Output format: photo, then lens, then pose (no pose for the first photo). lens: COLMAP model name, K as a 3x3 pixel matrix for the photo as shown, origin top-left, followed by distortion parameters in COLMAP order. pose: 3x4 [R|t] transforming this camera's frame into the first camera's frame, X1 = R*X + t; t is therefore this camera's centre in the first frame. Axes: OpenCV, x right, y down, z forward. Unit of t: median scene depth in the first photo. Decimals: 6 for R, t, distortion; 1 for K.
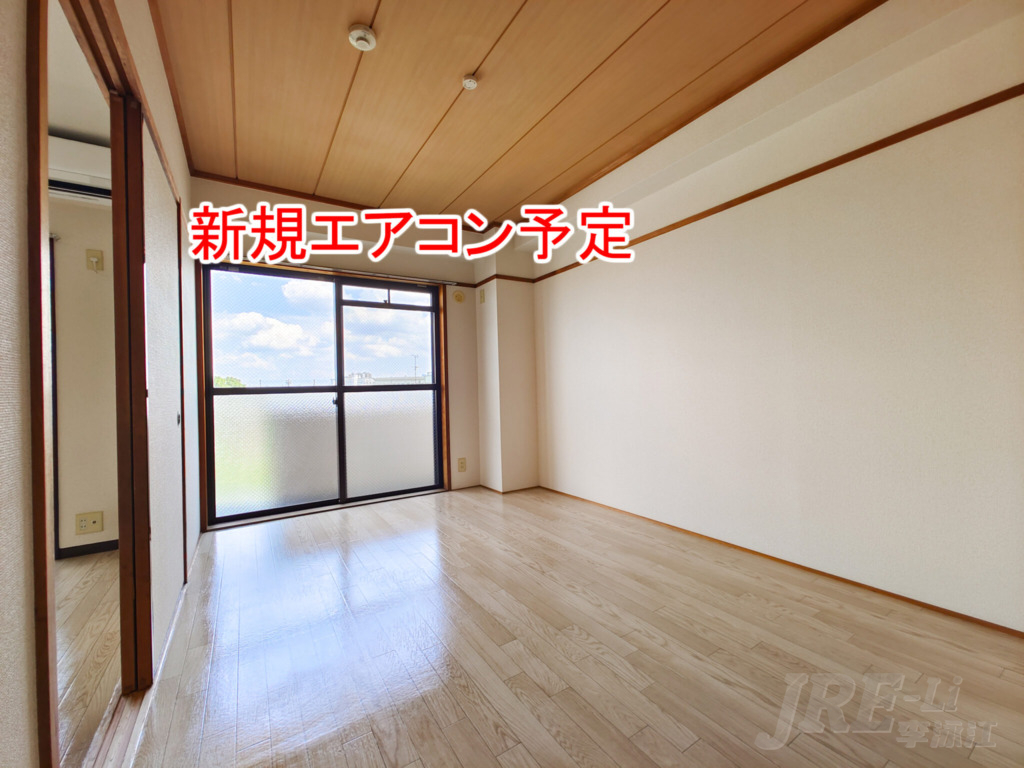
lens RADIAL K [[418.5, 0, 509.5], [0, 418.5, 376.3], [0, 0, 1]] dist [-0.000878, 0.001205]
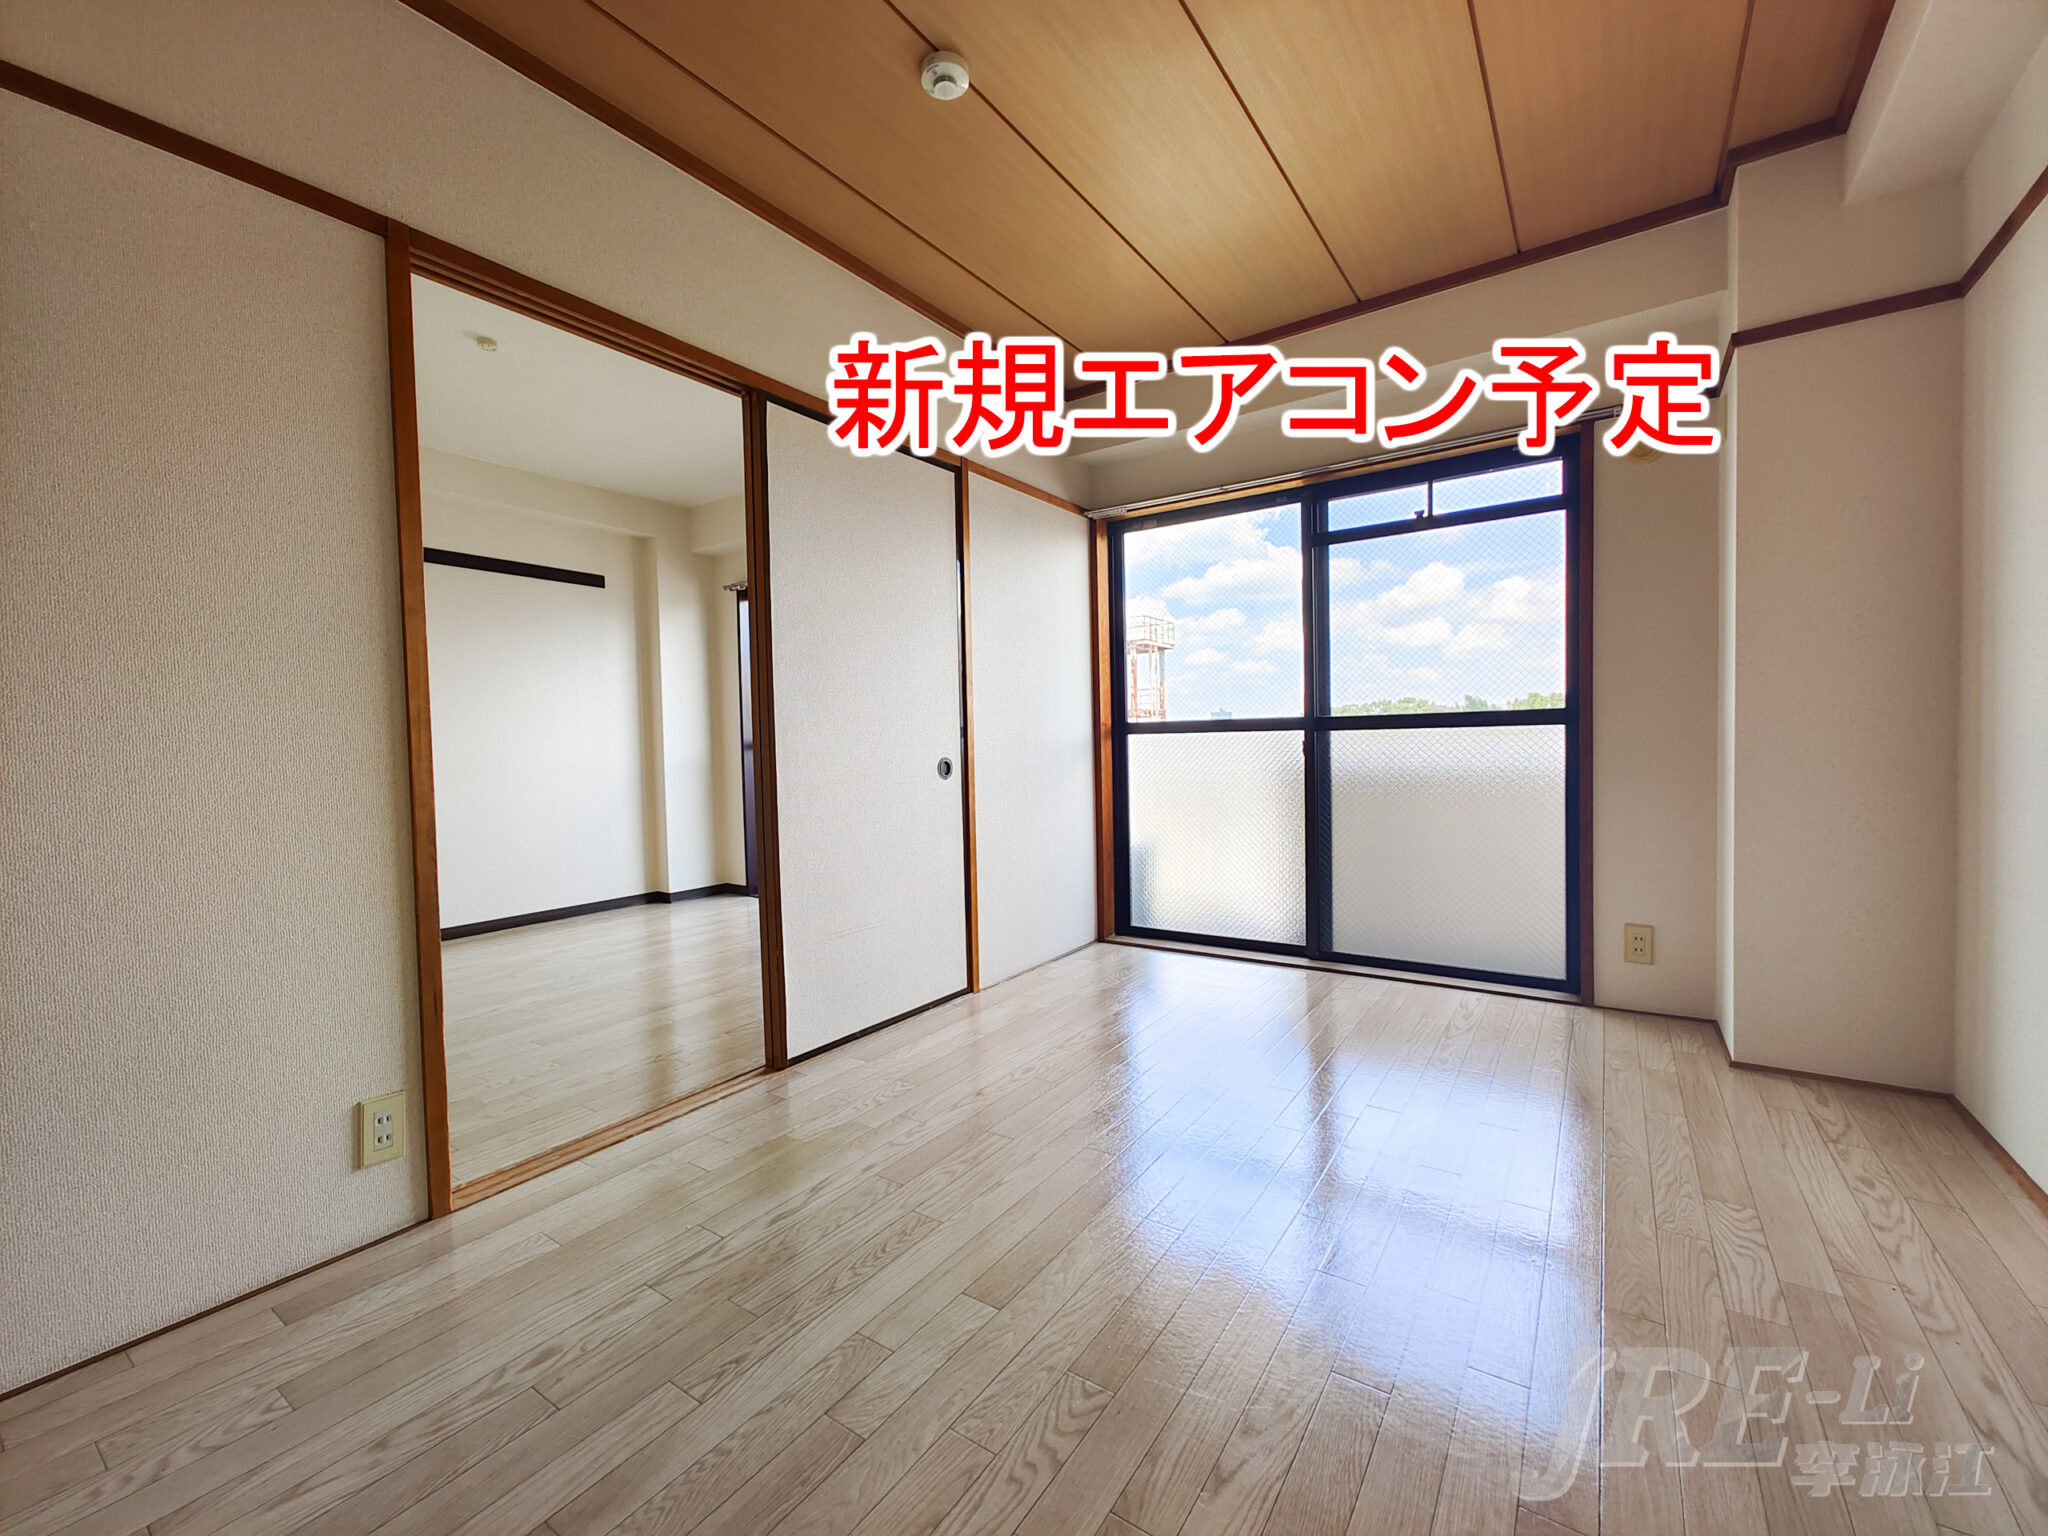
lens RADIAL K [[837.1, 0, 1011.4], [0, 837.1, 756.2], [0, 0, 1]] dist [-0.000878, 0.001205]
pose [[0.387454, 0.036475, -0.921167, 0.333831], [0.037417, 0.997771, 0.055246, 0.001603], [0.921130, -0.055873, 0.385225, 0.293750]]
